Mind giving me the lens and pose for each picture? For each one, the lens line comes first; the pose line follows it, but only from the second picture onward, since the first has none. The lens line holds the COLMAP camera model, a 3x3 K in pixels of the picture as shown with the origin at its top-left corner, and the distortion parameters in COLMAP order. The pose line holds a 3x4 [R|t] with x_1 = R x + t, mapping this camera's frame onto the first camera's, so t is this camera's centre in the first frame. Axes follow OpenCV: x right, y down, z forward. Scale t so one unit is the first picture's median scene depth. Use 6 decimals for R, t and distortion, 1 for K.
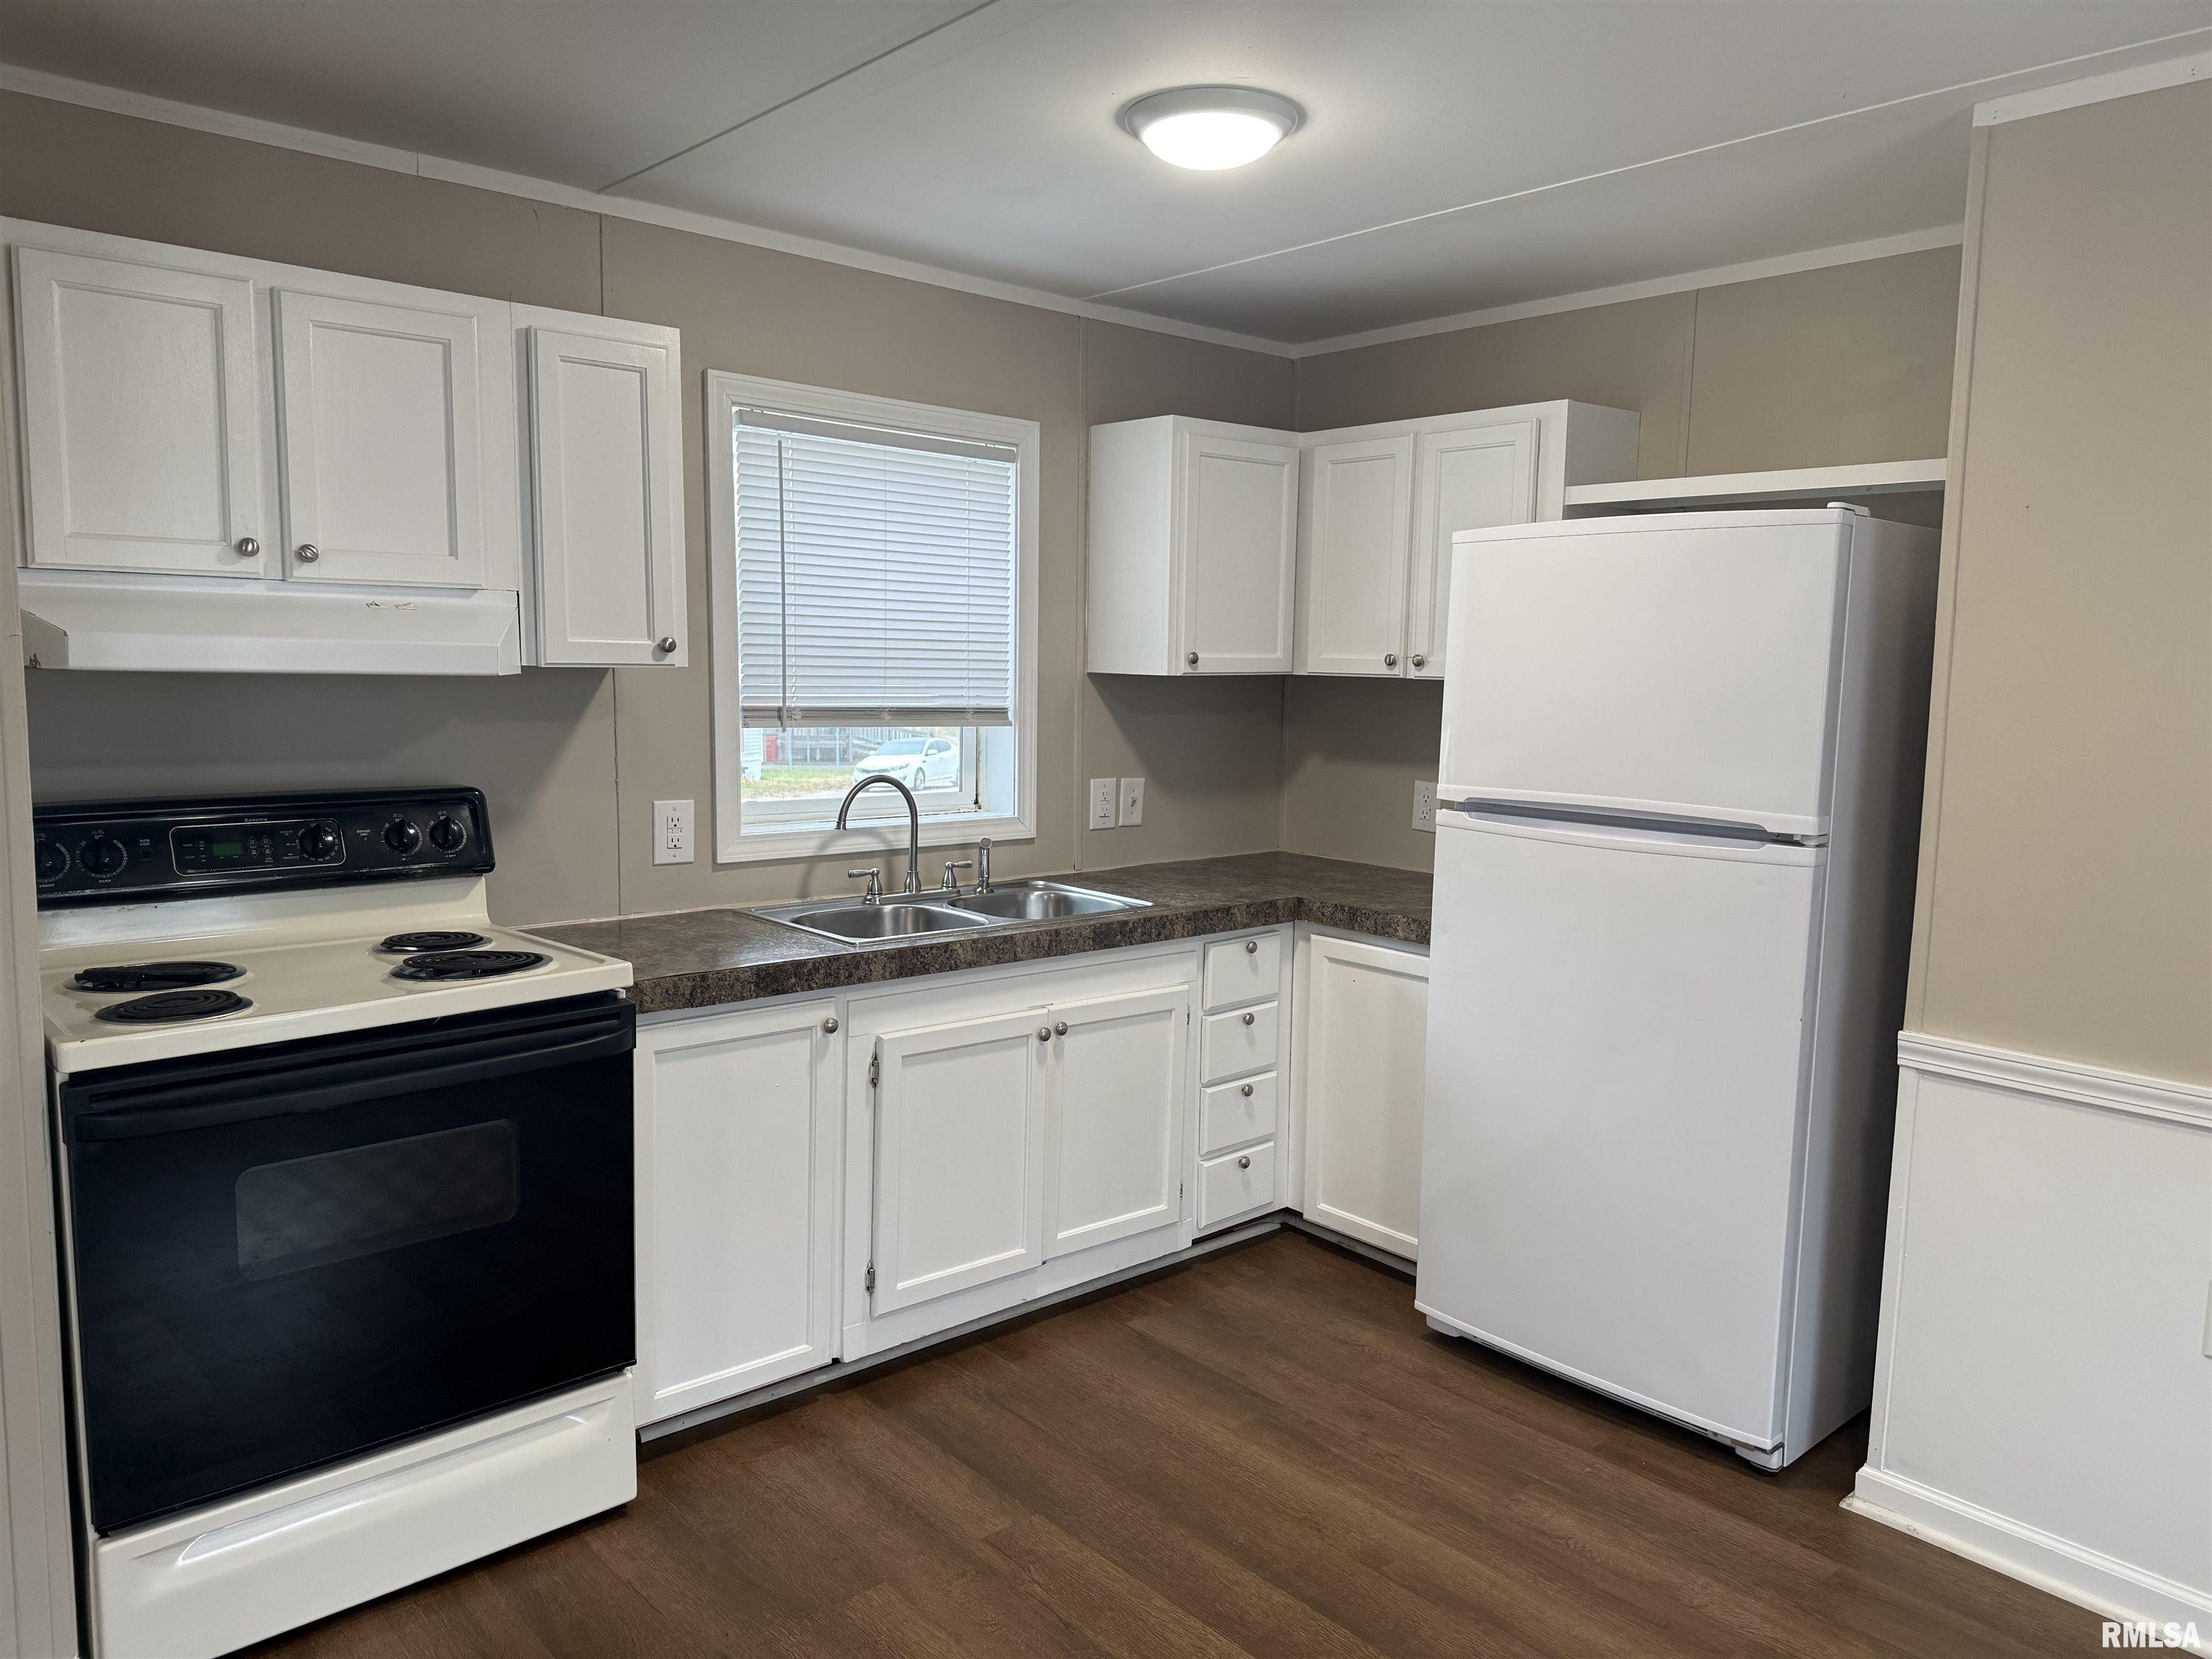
lens RADIAL K [[1523.2, 0, 1116.3], [0, 1523.2, 828.1], [0, 0, 1]] dist [0.150350, -0.249451]
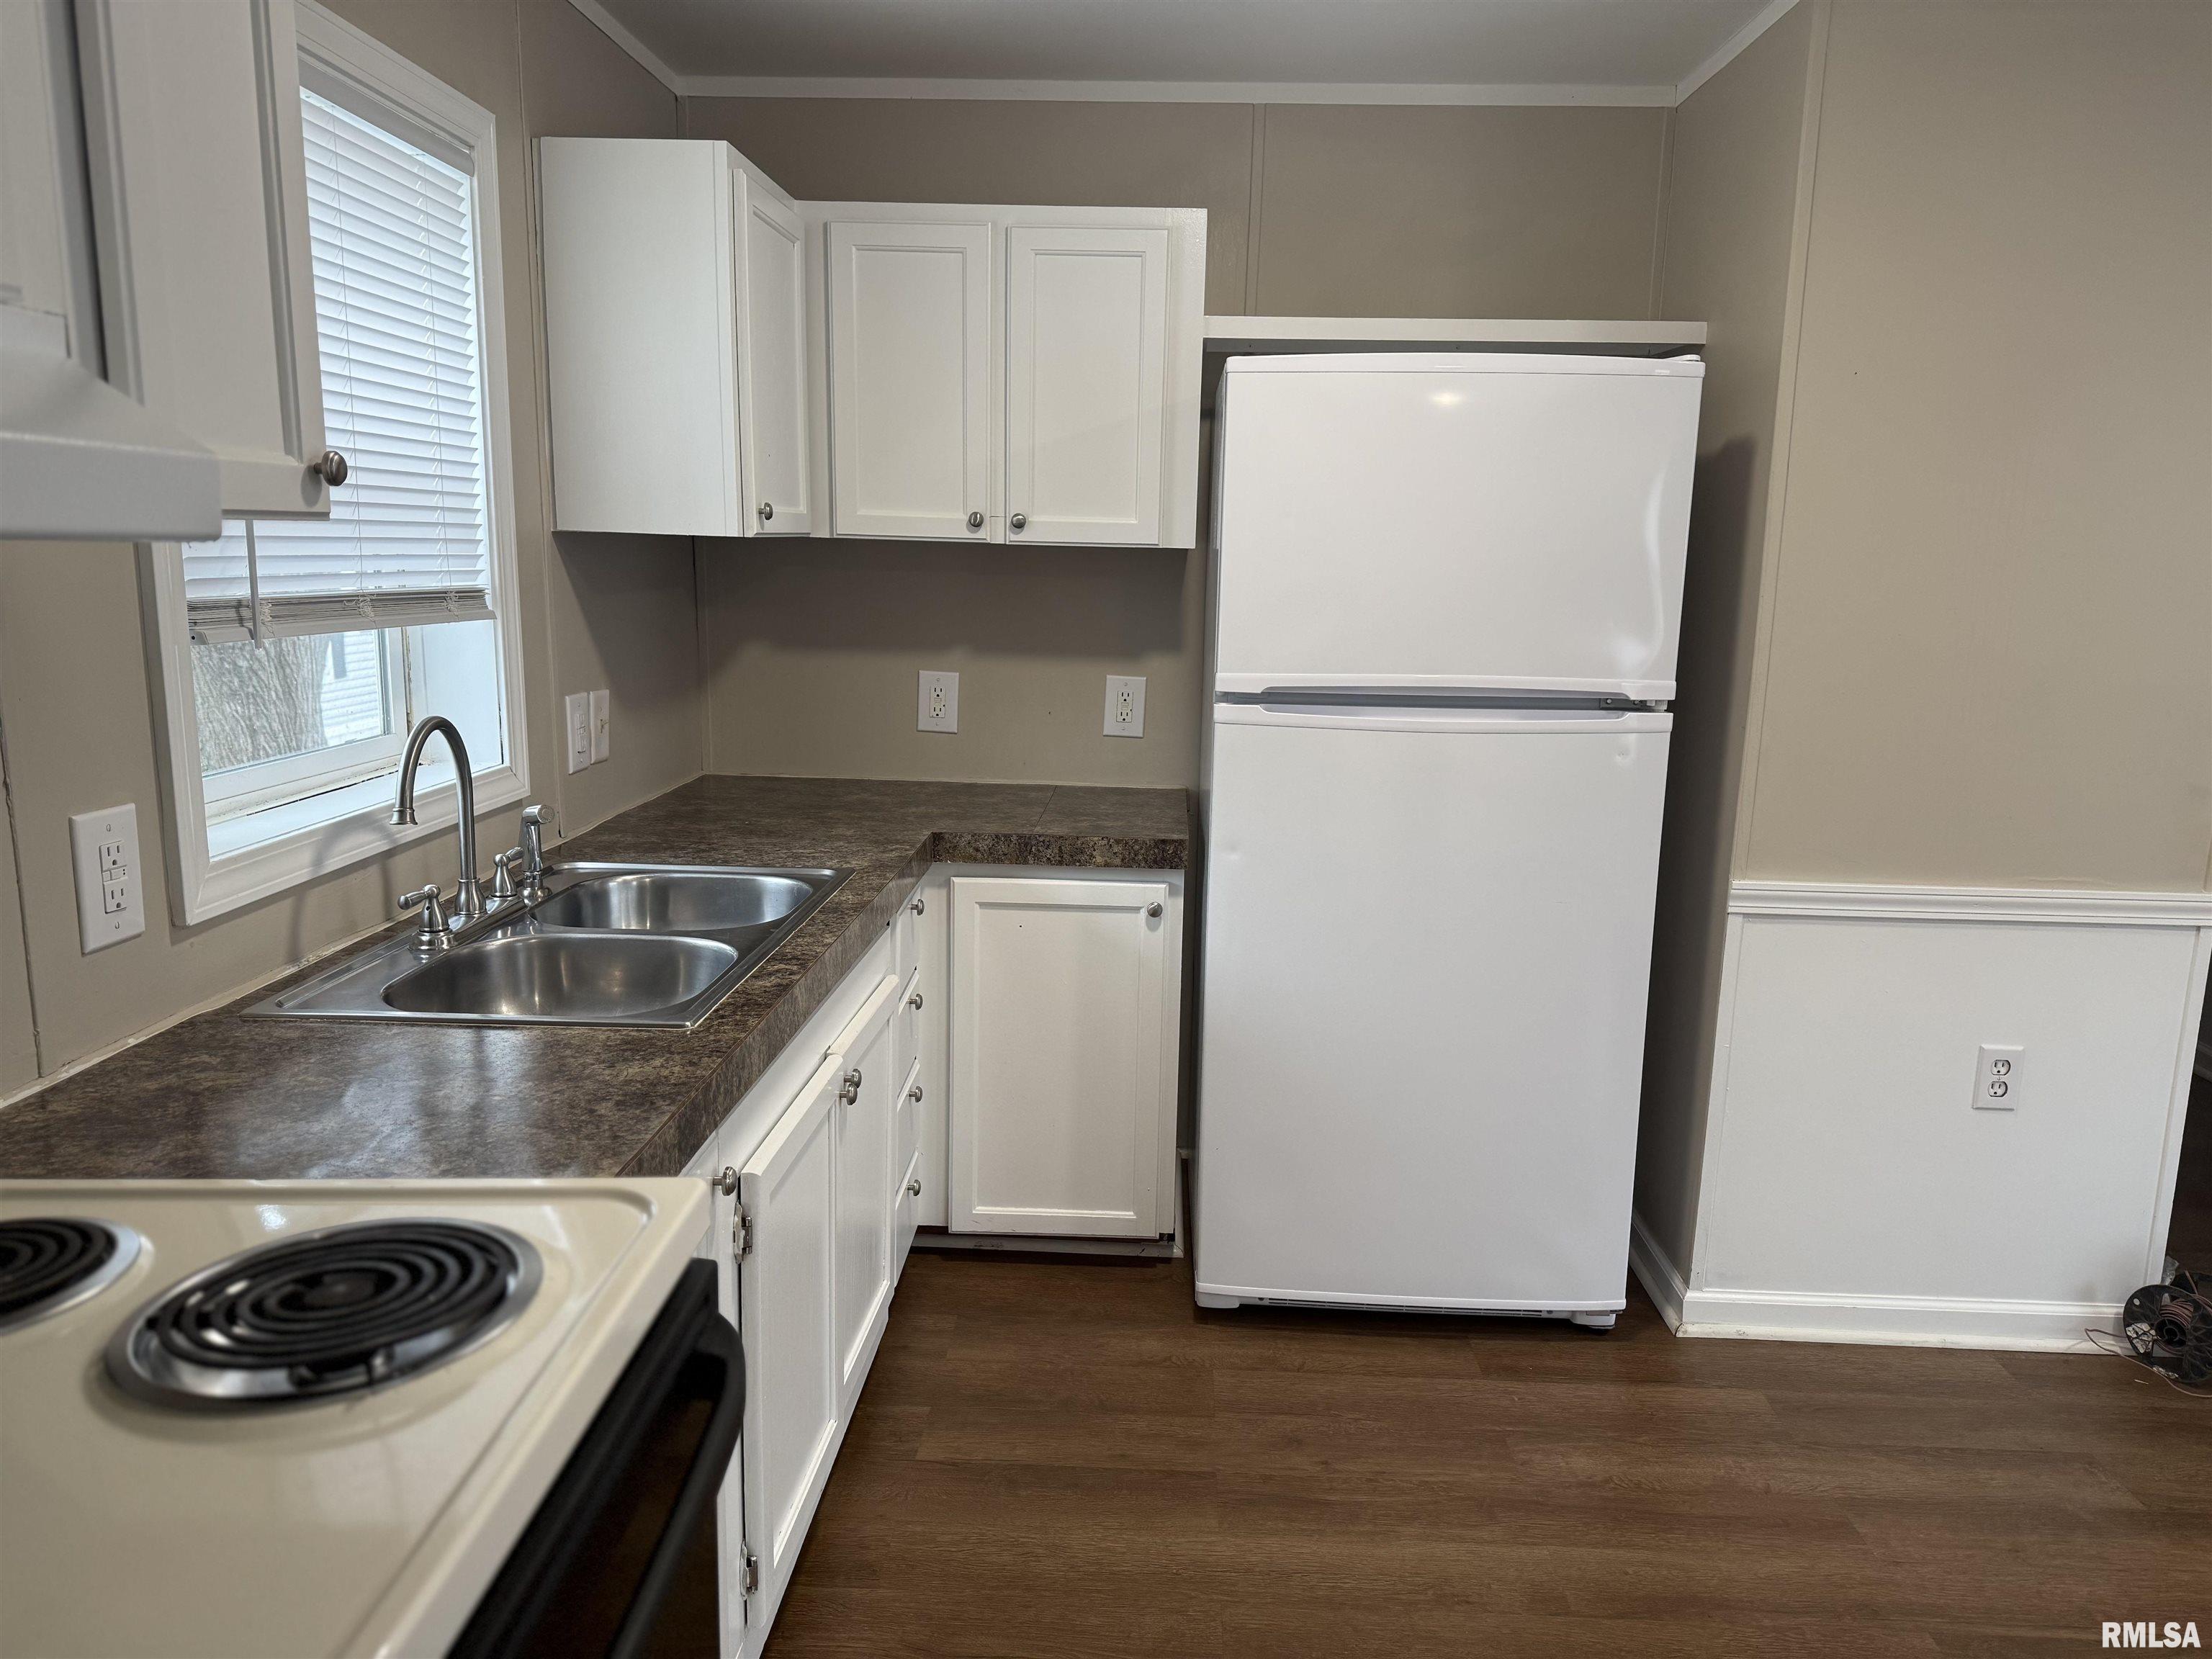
lens RADIAL K [[1523.2, 0, 1116.3], [0, 1523.2, 828.1], [0, 0, 1]] dist [0.150350, -0.249451]
pose [[0.695431, -0.134407, 0.705911, -0.399586], [0.073923, 0.990521, 0.115772, -0.043342], [-0.714781, -0.028328, 0.698775, 0.445387]]
